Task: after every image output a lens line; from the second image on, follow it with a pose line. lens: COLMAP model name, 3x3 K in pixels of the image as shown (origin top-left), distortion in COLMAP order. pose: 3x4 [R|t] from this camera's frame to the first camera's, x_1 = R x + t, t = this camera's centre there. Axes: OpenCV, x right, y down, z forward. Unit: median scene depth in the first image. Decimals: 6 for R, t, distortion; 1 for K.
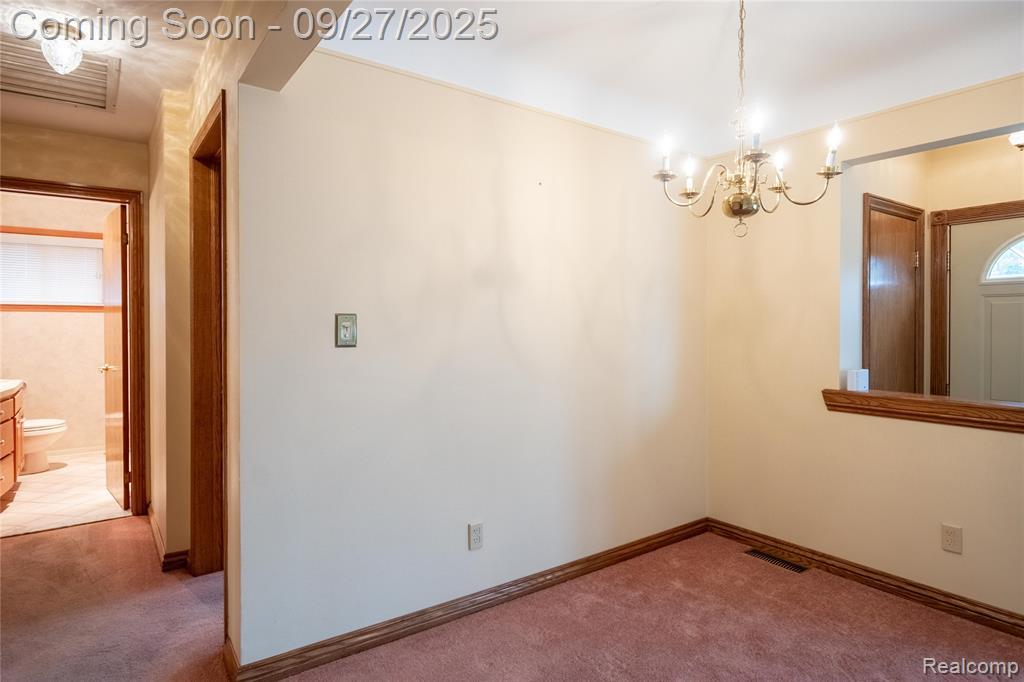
lens RADIAL K [[569.6, 0, 511.8], [0, 569.6, 330.4], [0, 0, 1]] dist [-0.001364, -0.000252]
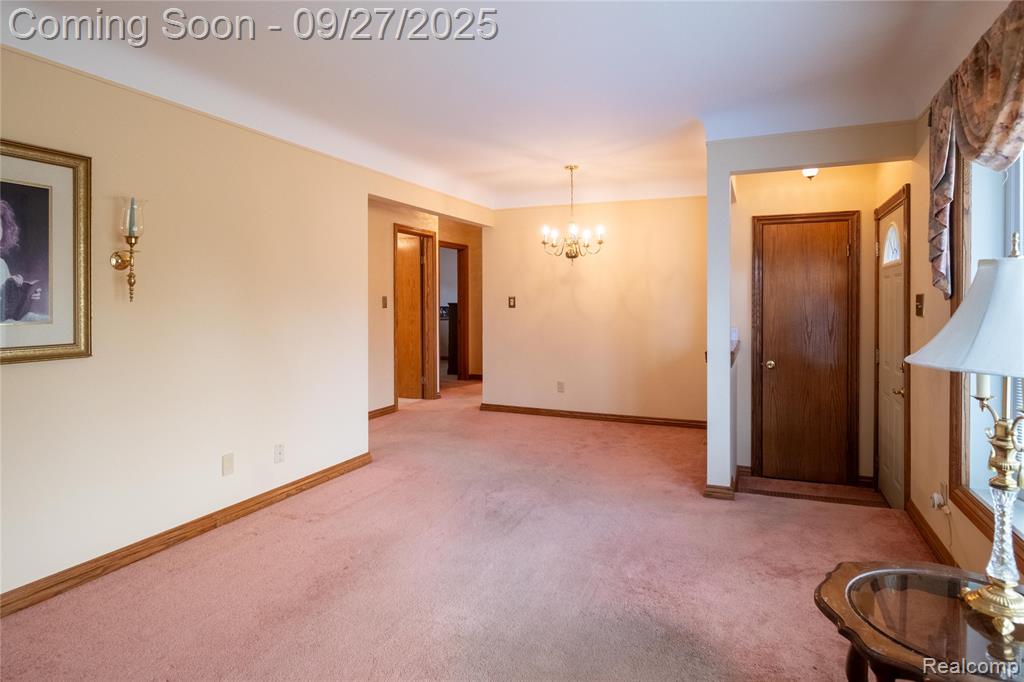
lens RADIAL K [[568.7, 0, 530.2], [0, 568.7, 308.1], [0, 0, 1]] dist [-0.000774, 0.000153]
pose [[0.535946, 0.012009, -0.844167, 1.819267], [-0.009165, 0.999923, 0.008407, 0.004097], [0.844202, 0.003231, 0.536015, -0.399074]]
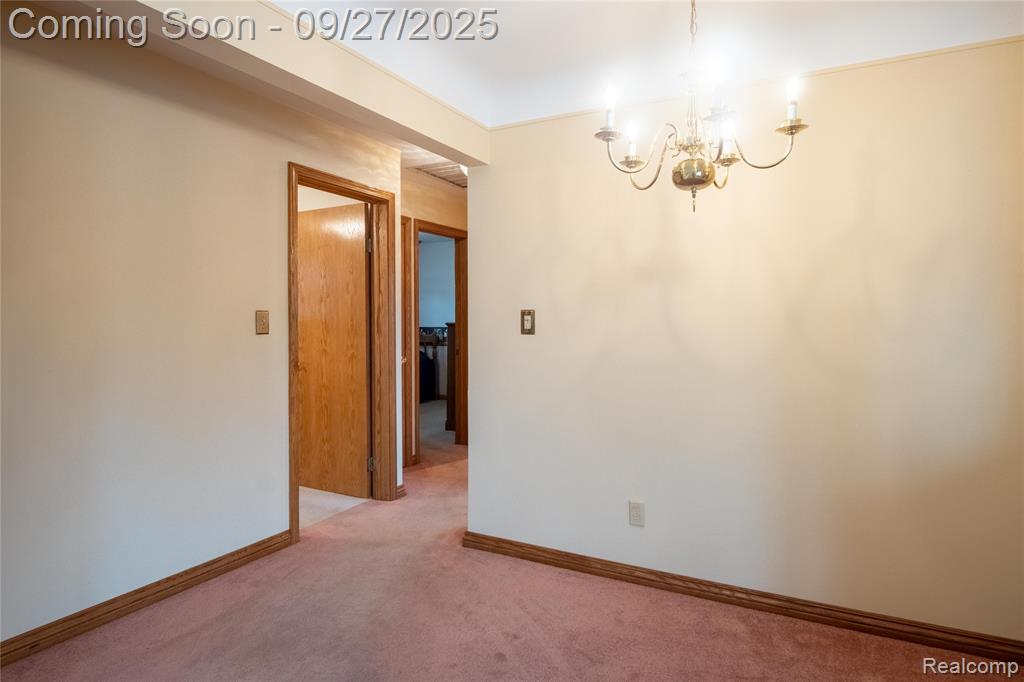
lens RADIAL K [[582.1, 0, 510.7], [0, 582.1, 322.8], [0, 0, 1]] dist [0.000078, 0.000203]
pose [[0.447328, 0.005683, -0.894352, 0.769136], [-0.007274, 0.999970, 0.002716, -0.001621], [0.894340, 0.005291, 0.447356, 0.275891]]
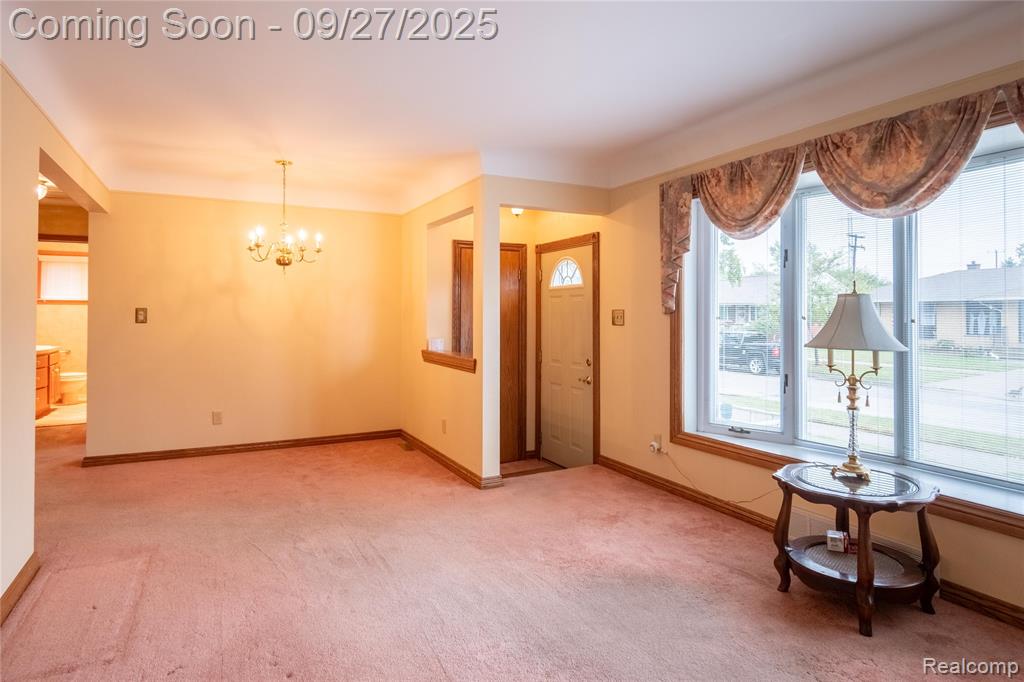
lens RADIAL K [[577.4, 0, 515.7], [0, 577.4, 311.6], [0, 0, 1]] dist [-0.004245, -0.001243]
pose [[0.990576, 0.002083, -0.136946, 1.198201], [-0.004291, 0.999866, -0.015829, 0.011109], [0.136895, 0.016267, 0.990452, -0.841951]]
